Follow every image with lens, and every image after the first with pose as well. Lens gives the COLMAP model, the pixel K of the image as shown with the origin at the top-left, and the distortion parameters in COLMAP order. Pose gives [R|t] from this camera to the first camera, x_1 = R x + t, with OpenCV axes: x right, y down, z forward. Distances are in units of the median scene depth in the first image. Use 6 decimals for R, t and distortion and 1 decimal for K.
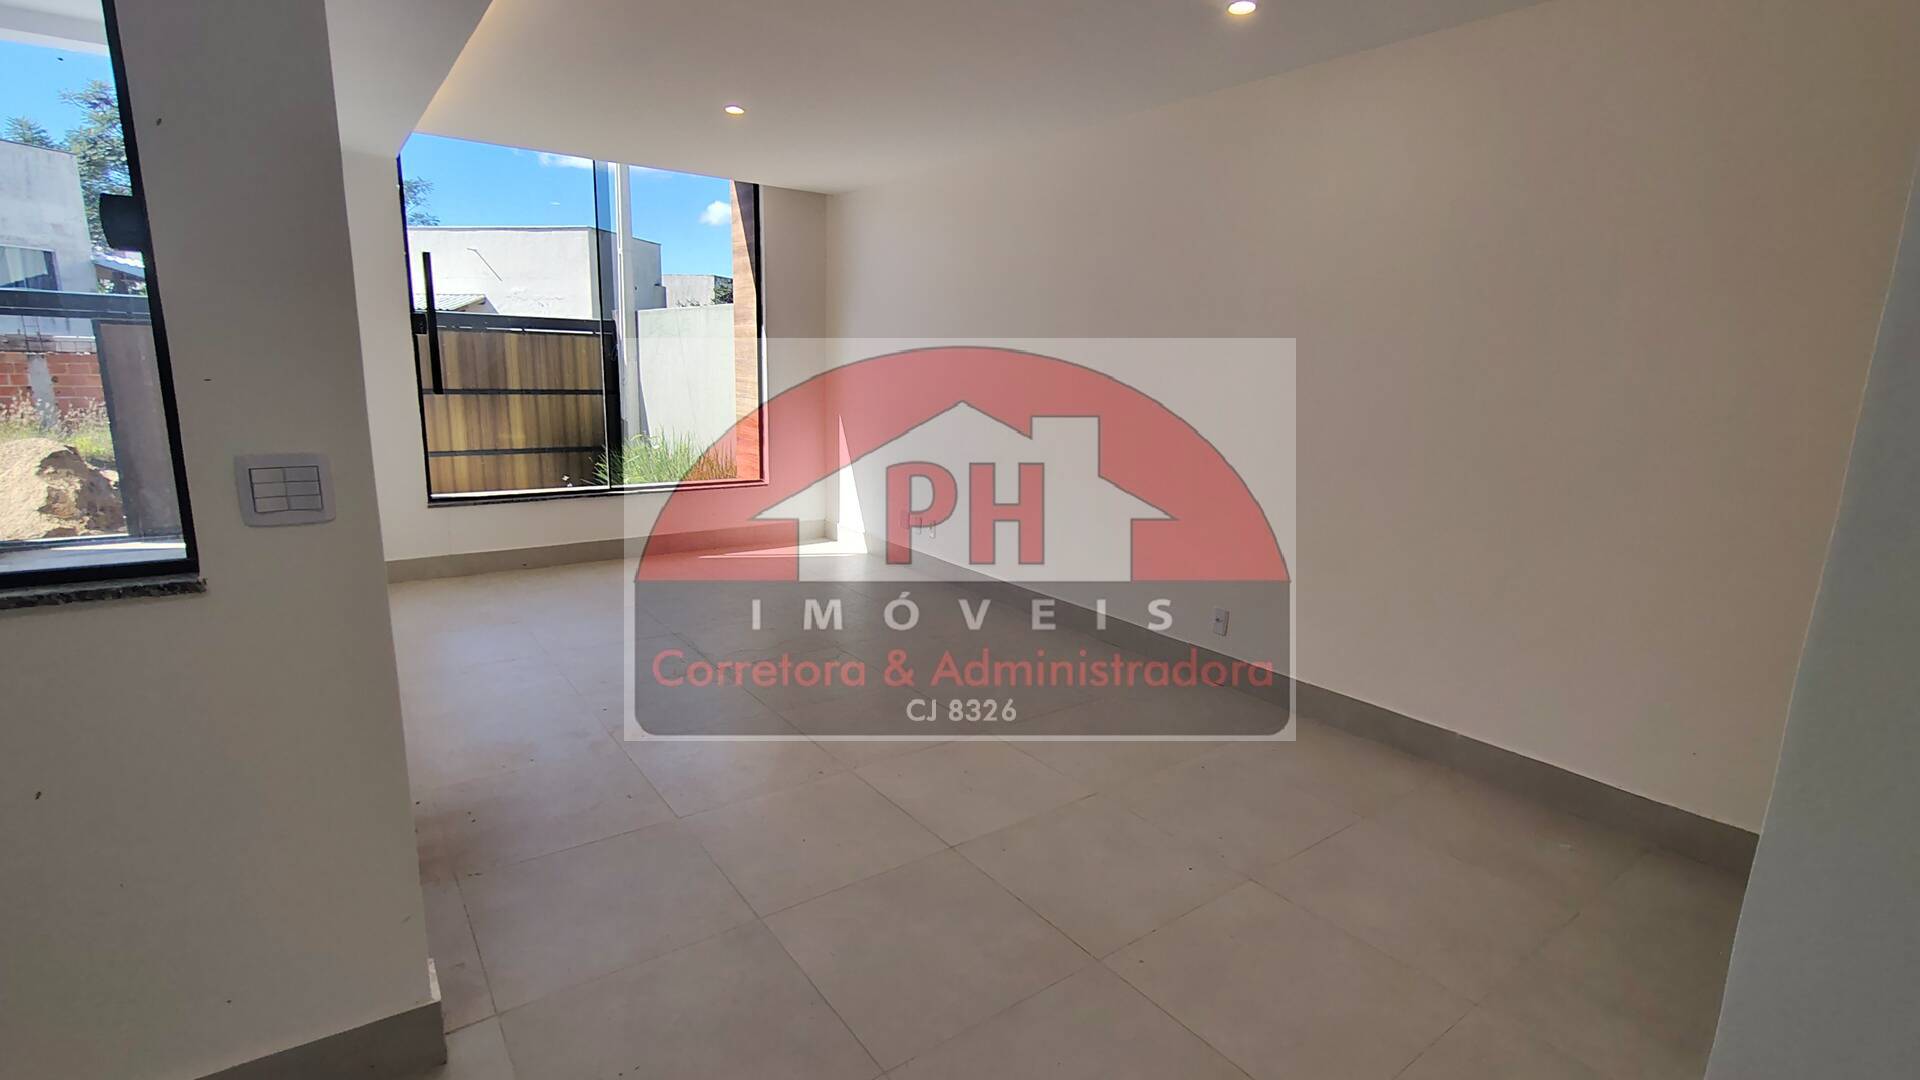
lens RADIAL K [[879.8, 0, 961.8], [0, 879.8, 538.0], [0, 0, 1]] dist [0.008844, -0.000775]
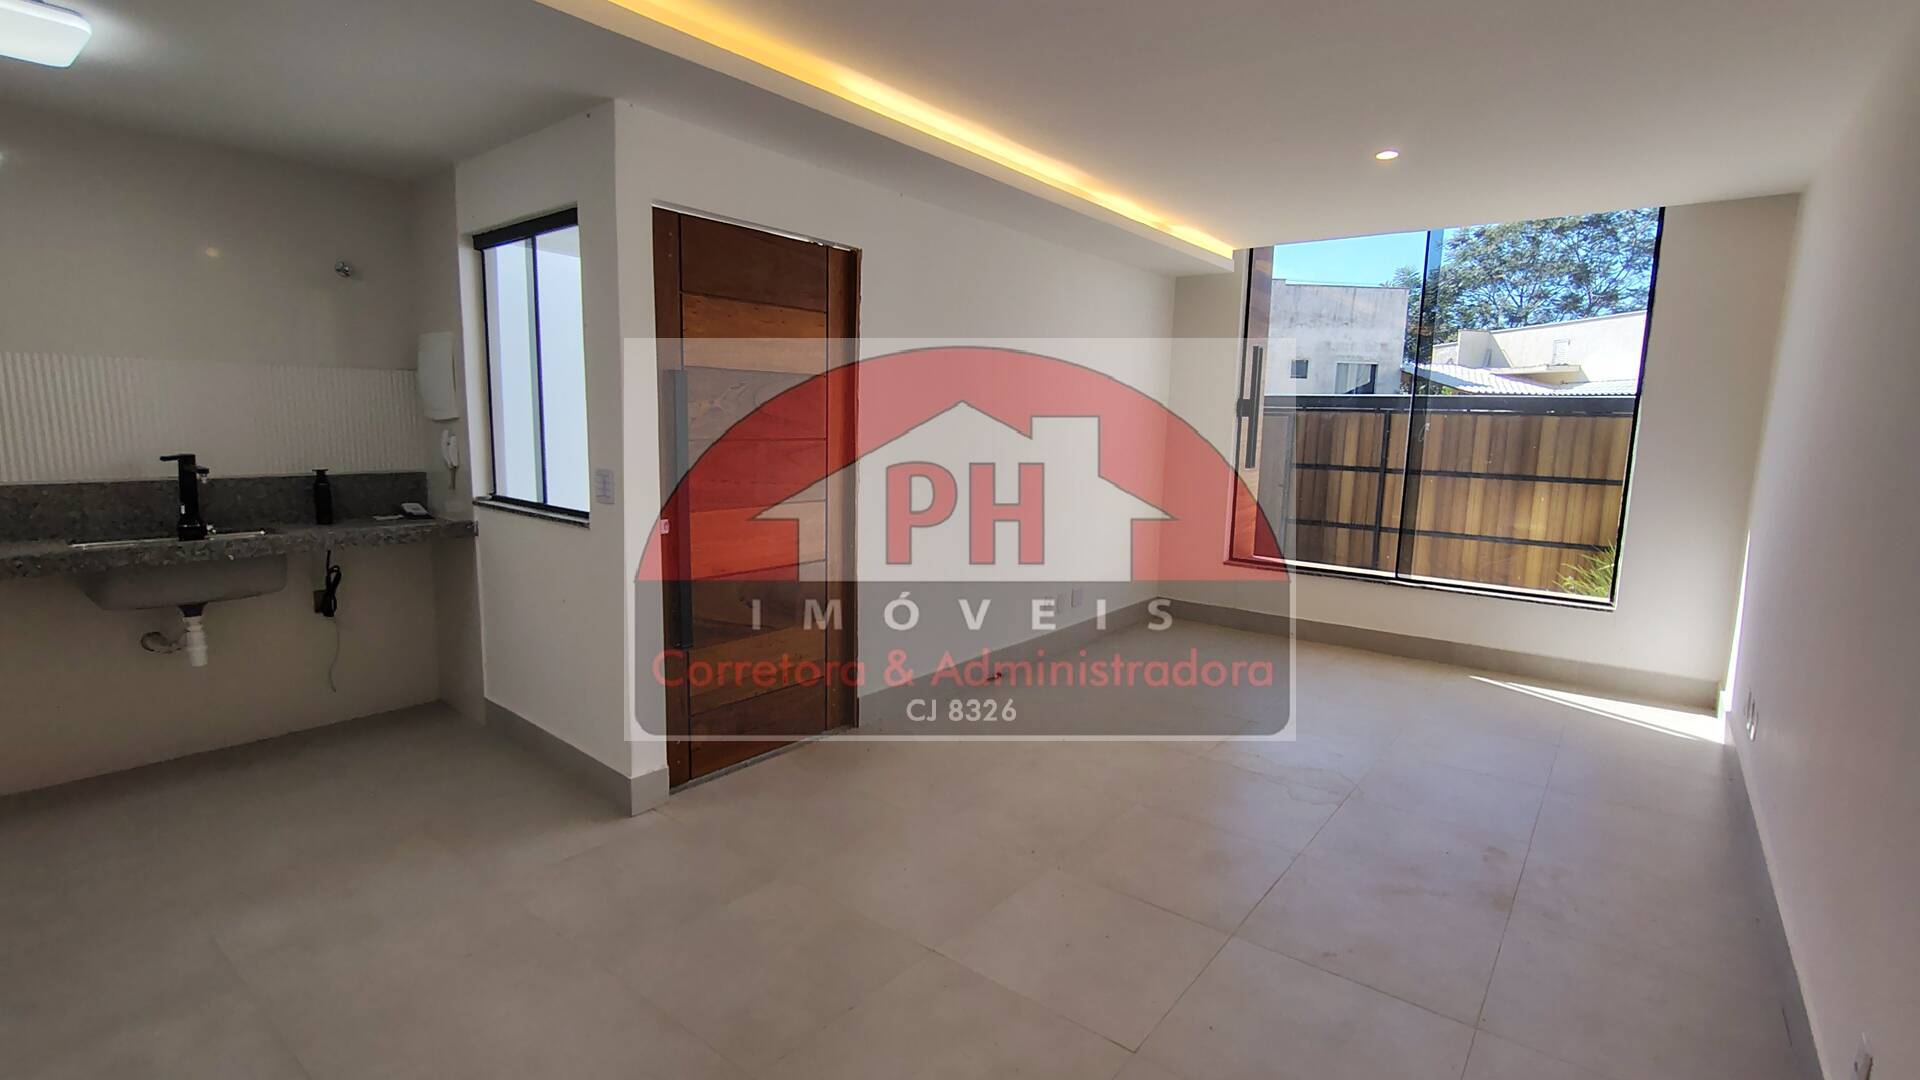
lens RADIAL K [[879.8, 0, 969.1], [0, 879.8, 547.9], [0, 0, 1]] dist [0.008844, -0.000775]
pose [[0.285162, 0.123822, -0.950447, 0.207663], [-0.207057, 0.976164, 0.065049, -0.031661], [0.935847, 0.178247, 0.304004, 0.171926]]
